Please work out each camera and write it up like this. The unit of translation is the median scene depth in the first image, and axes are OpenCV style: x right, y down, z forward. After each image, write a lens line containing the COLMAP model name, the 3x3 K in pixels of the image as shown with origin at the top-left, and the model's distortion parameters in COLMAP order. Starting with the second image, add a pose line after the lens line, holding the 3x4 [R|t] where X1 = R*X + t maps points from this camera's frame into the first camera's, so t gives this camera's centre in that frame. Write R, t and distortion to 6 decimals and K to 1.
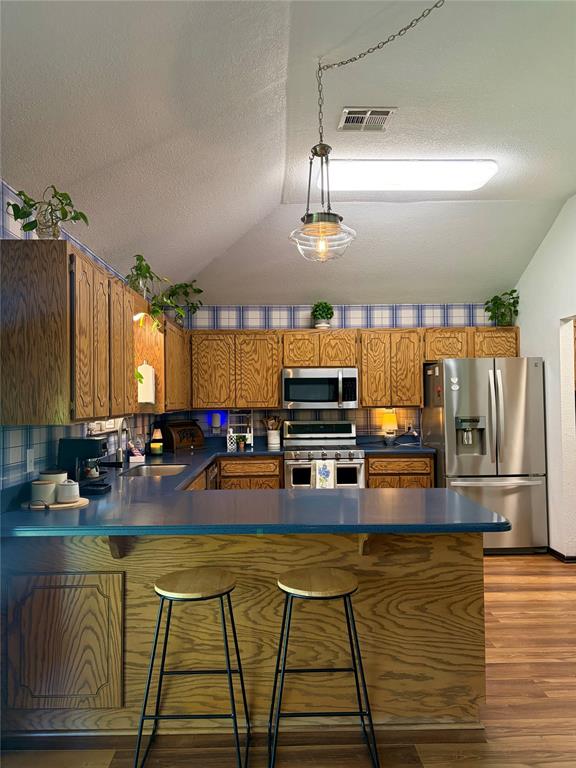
lens RADIAL K [[573.8, 0, 288.0], [0, 573.8, 388.3], [0, 0, 1]] dist [0.034431, 0.002847]
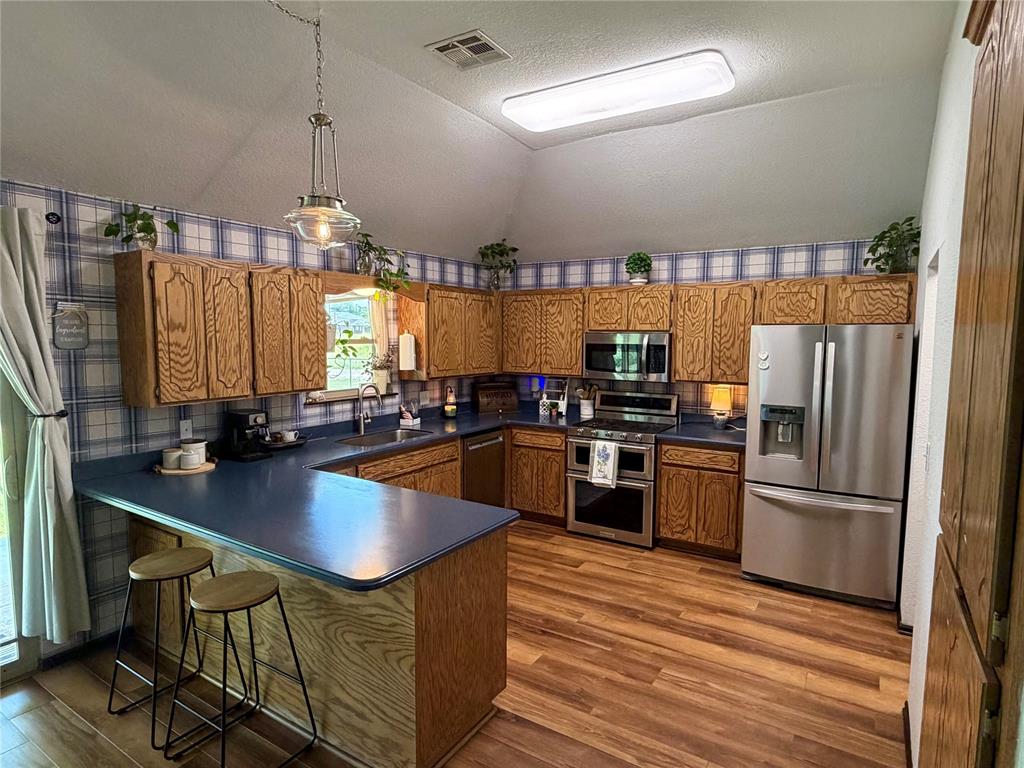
lens RADIAL K [[575.5, 0, 513.4], [0, 575.5, 383.6], [0, 0, 1]] dist [-0.018199, 0.000430]
pose [[0.831381, 0.062801, -0.552143, 0.392232], [-0.003798, 0.994213, 0.107363, -0.050510], [0.555690, -0.087162, 0.826808, 0.193706]]
